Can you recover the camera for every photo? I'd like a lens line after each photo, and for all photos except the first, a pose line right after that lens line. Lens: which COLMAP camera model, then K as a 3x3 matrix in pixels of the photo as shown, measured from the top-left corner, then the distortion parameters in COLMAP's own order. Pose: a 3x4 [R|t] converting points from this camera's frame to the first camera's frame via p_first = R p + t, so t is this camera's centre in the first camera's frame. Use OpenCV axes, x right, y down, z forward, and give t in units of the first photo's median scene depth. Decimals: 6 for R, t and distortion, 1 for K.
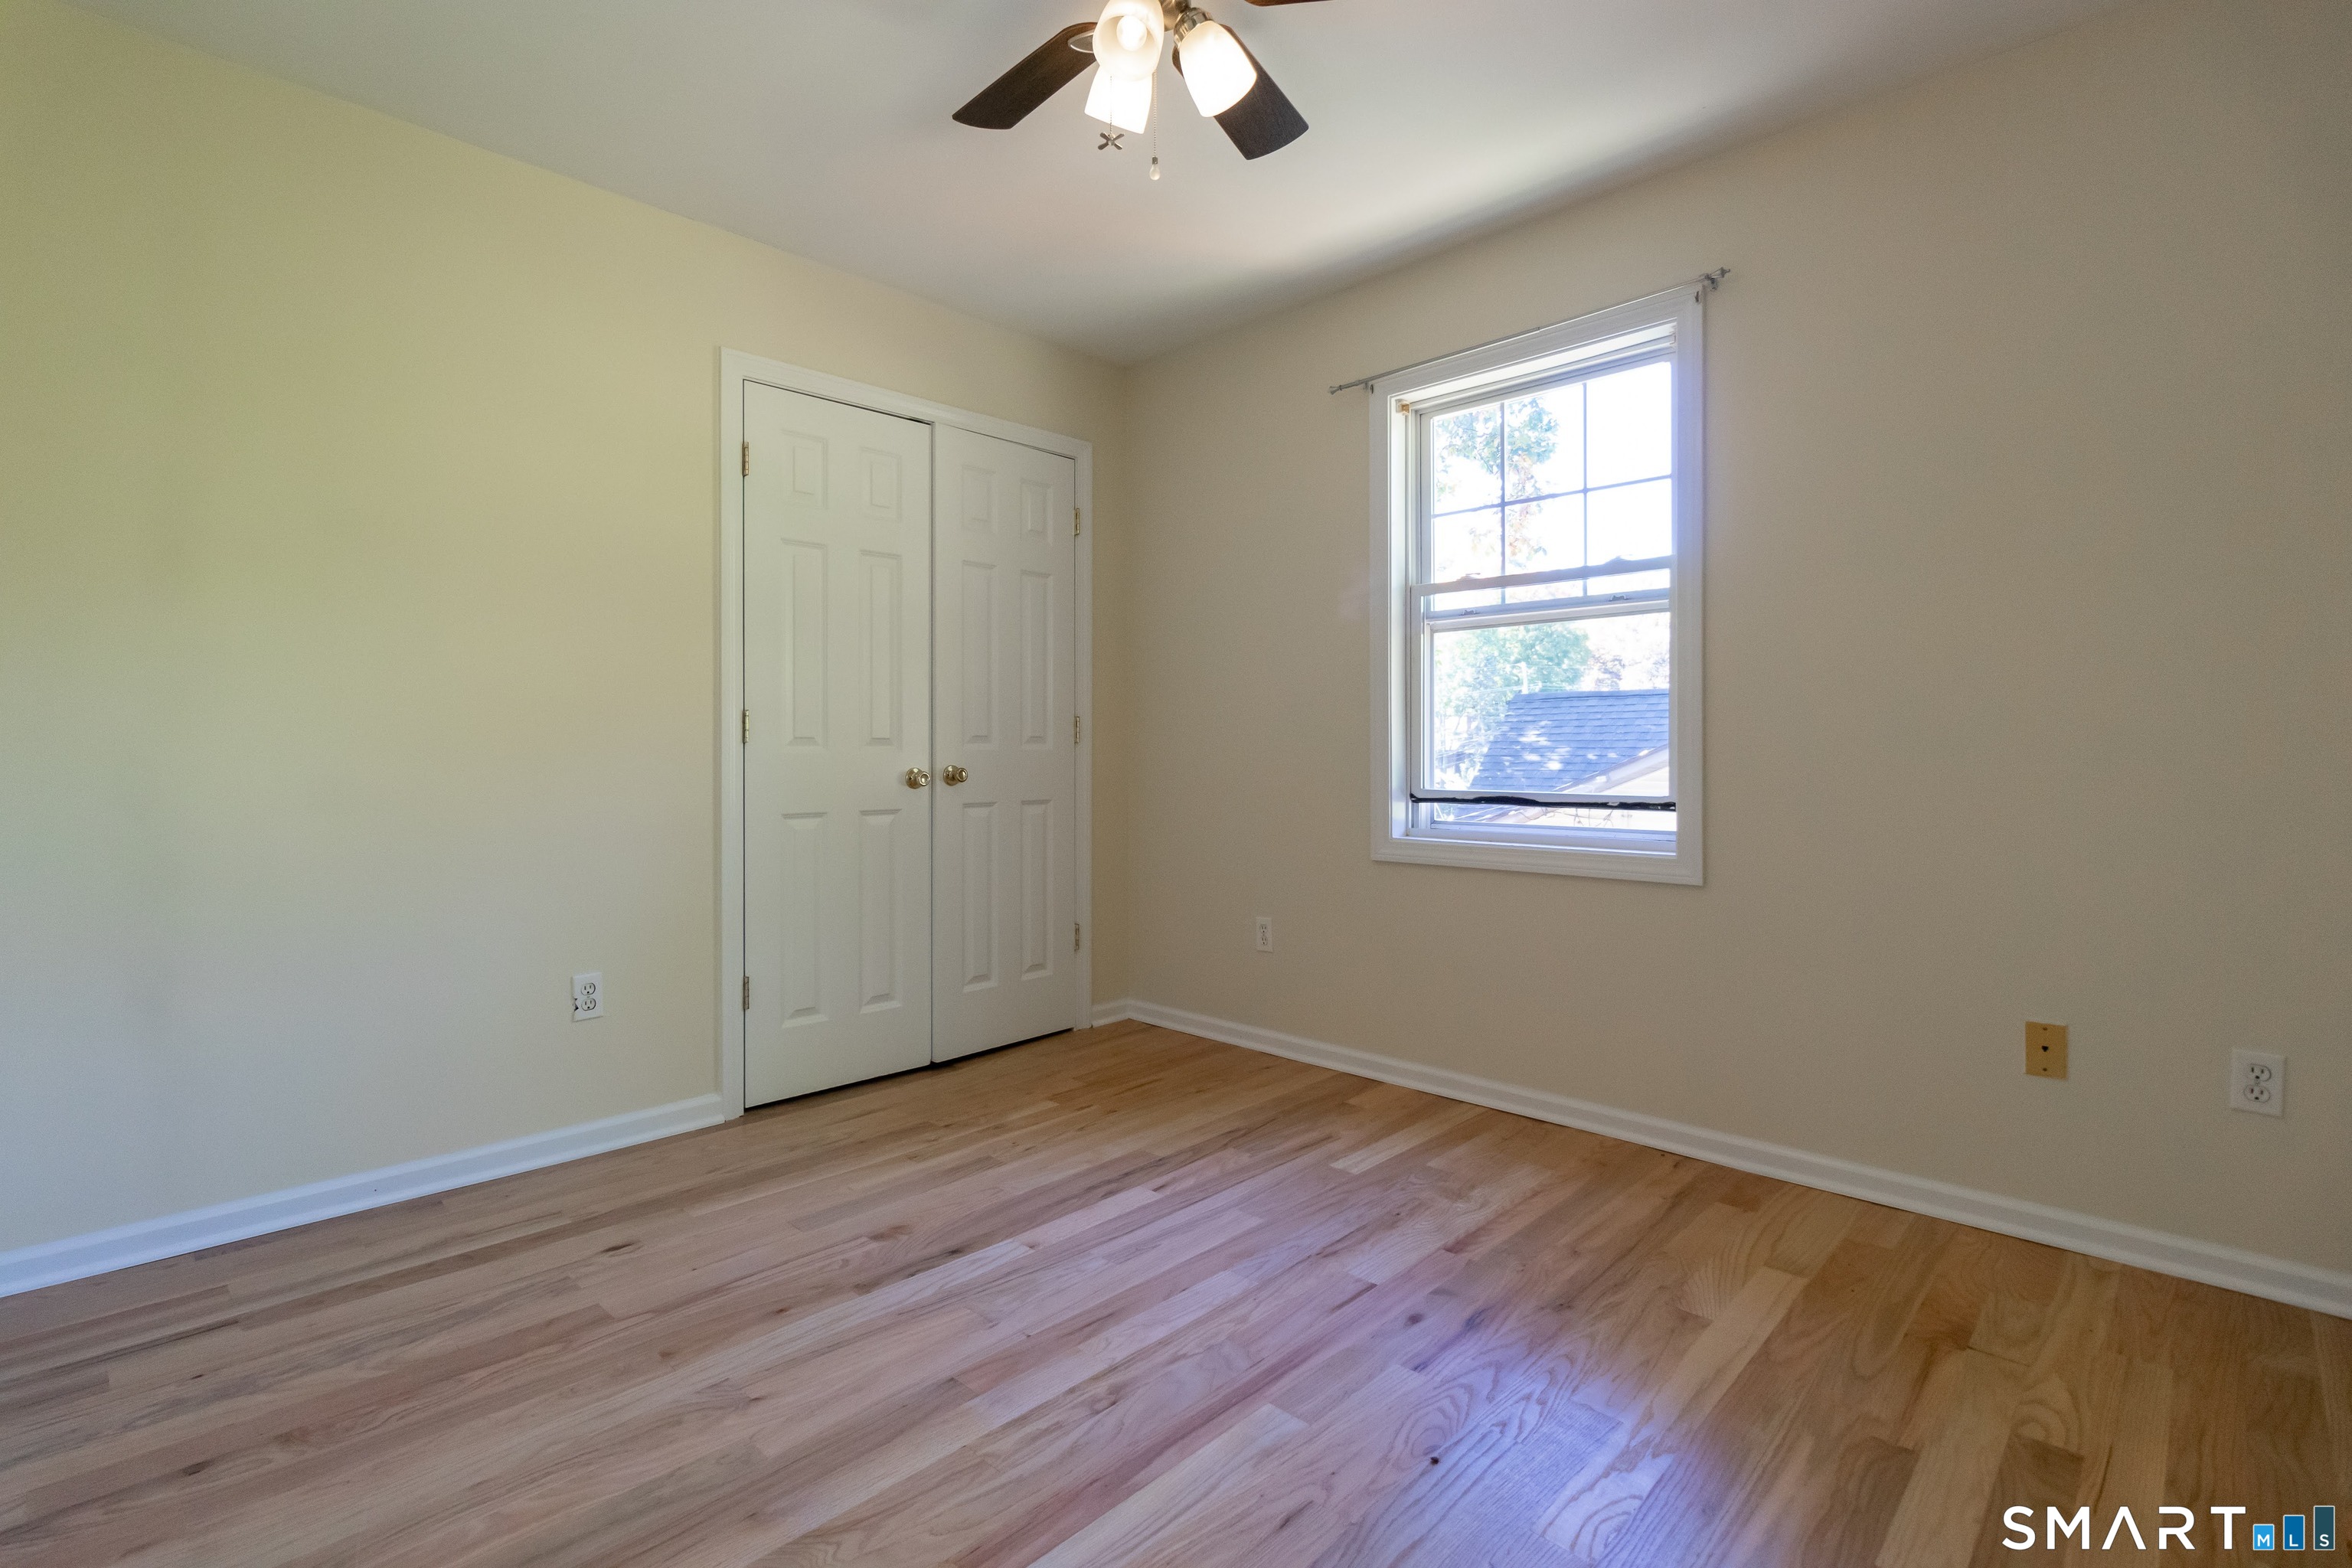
lens RADIAL K [[1115.7, 0, 1162.7], [0, 1115.7, 756.6], [0, 0, 1]] dist [0.002305, -0.000119]
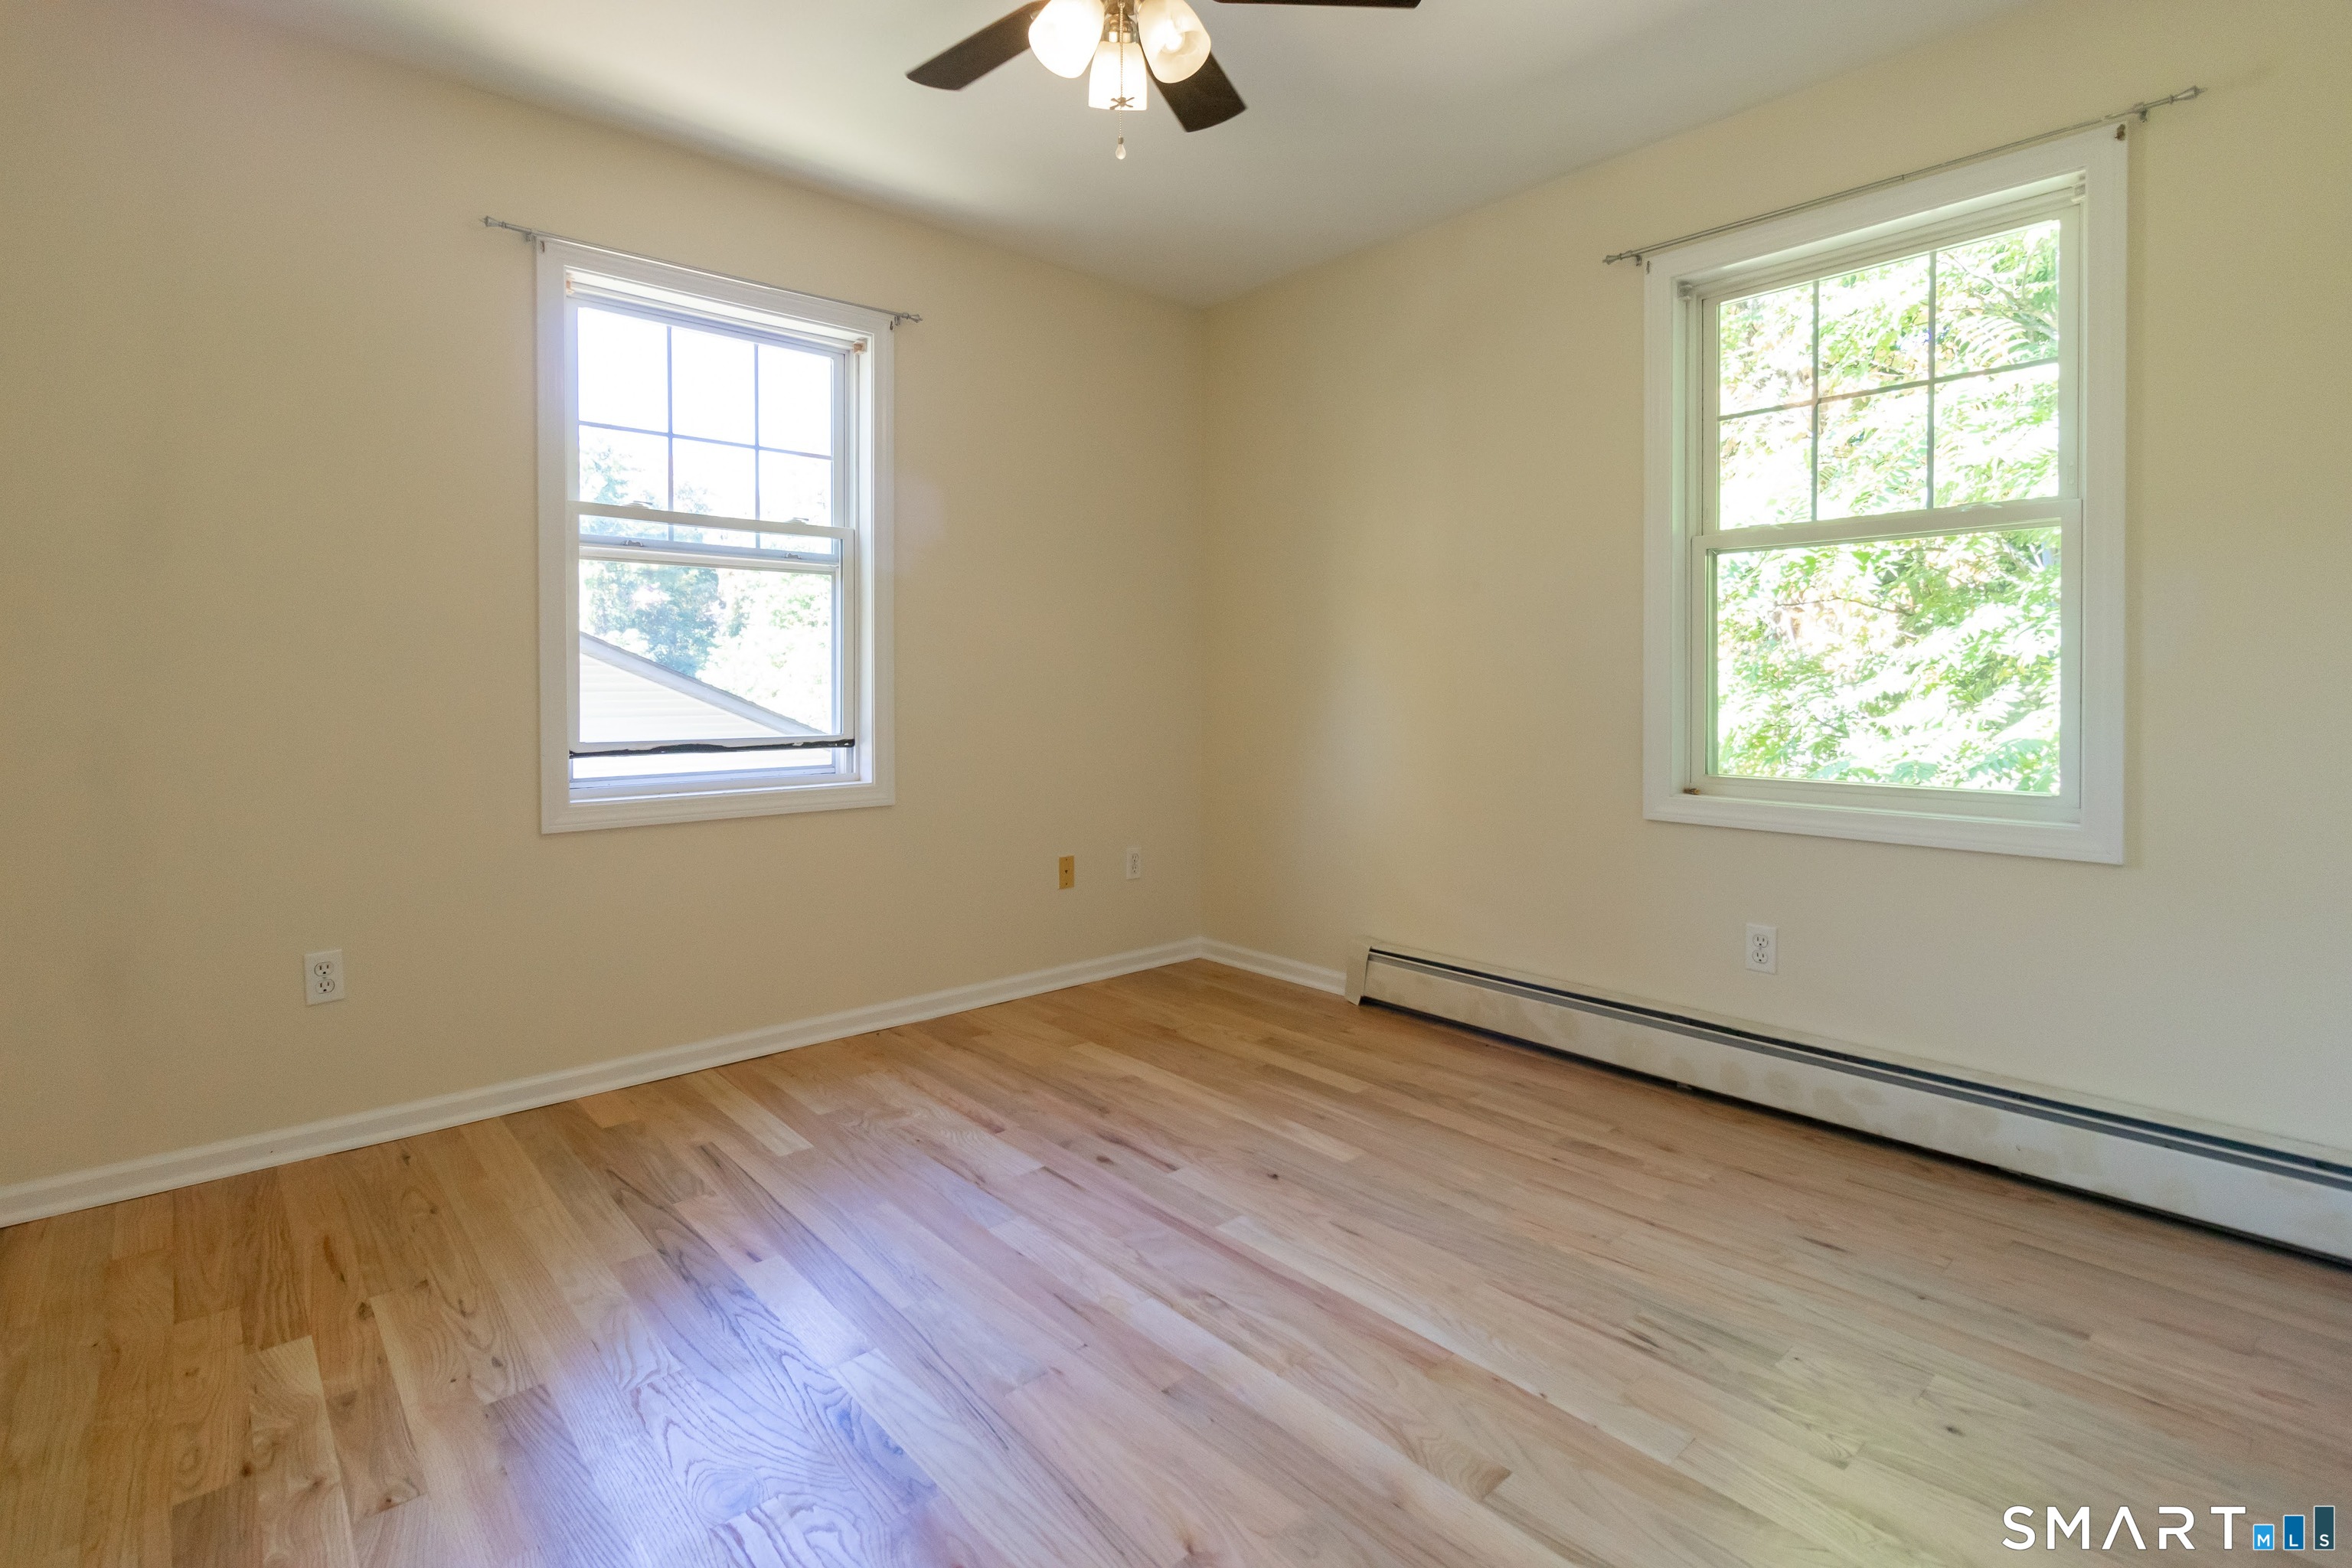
lens RADIAL K [[1052.3, 0, 1231.1], [0, 1052.3, 699.8], [0, 0, 1]] dist [0.000452, 0.000689]
pose [[0.057875, -0.016939, 0.998180, -0.755859], [0.002224, 0.999856, 0.016838, -0.023172], [-0.998321, 0.001246, 0.057904, 0.642975]]
